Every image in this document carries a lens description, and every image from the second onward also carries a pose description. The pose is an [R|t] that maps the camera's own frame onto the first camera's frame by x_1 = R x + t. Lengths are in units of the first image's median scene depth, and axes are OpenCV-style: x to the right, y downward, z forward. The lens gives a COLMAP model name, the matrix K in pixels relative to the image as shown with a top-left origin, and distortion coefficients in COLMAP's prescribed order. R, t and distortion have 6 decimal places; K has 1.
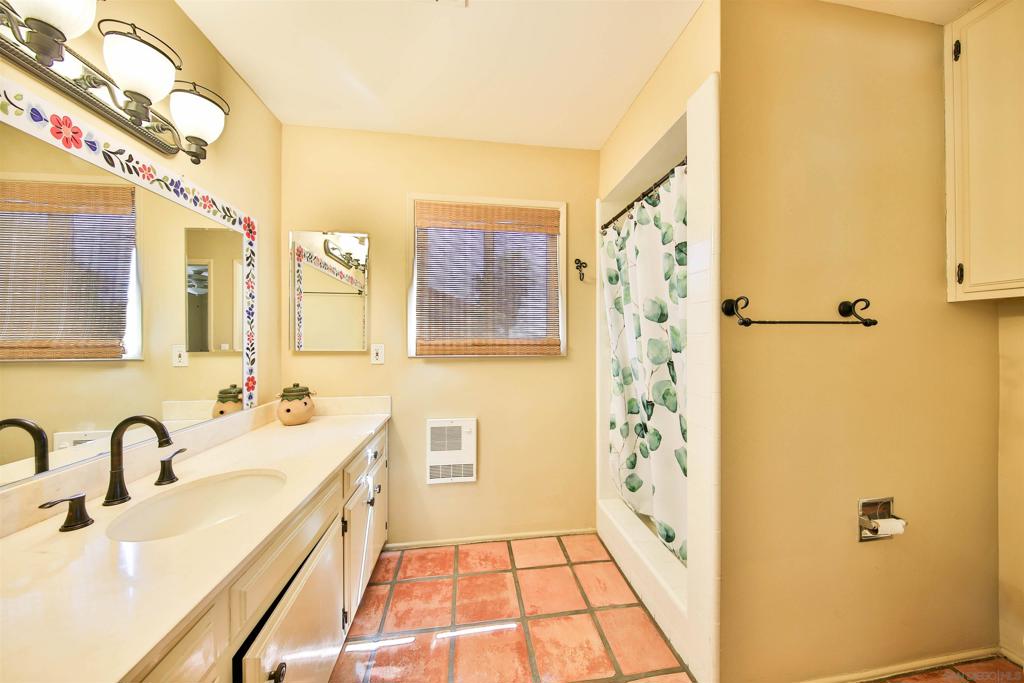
lens RADIAL K [[331.3, 0, 517.5], [0, 331.3, 338.2], [0, 0, 1]] dist [-0.015727, -0.000809]
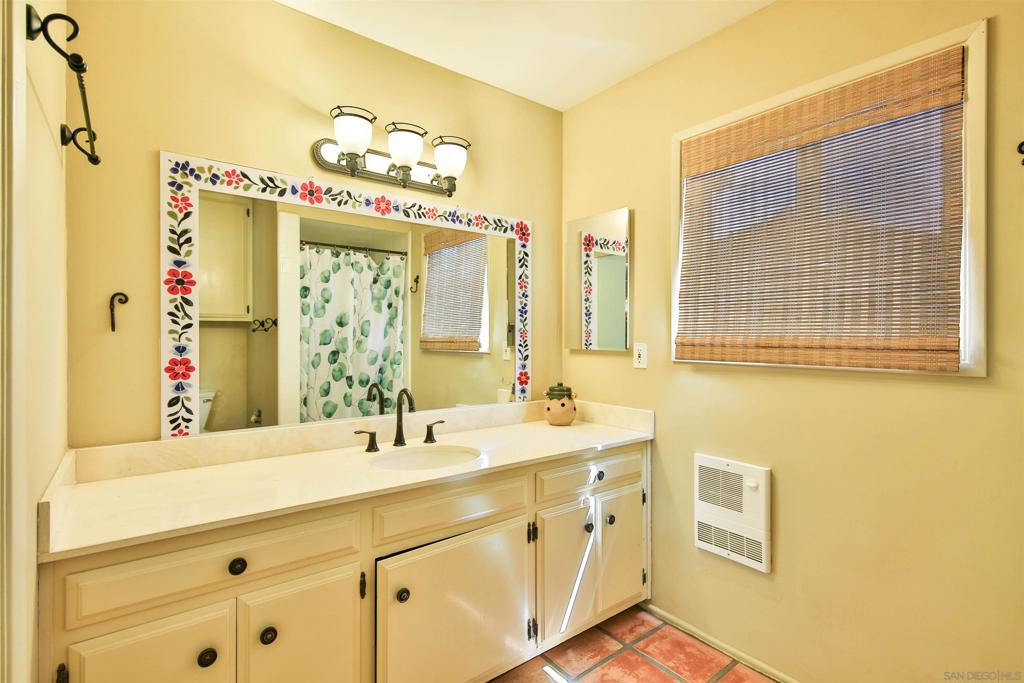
lens RADIAL K [[493.5, 0, 509.6], [0, 493.5, 339.7], [0, 0, 1]] dist [-0.013370, -0.001218]
pose [[0.462278, 0.006132, -0.886714, 0.556516], [-0.002035, 0.999981, 0.005855, 0.004367], [0.886733, -0.000902, 0.462282, 0.216017]]
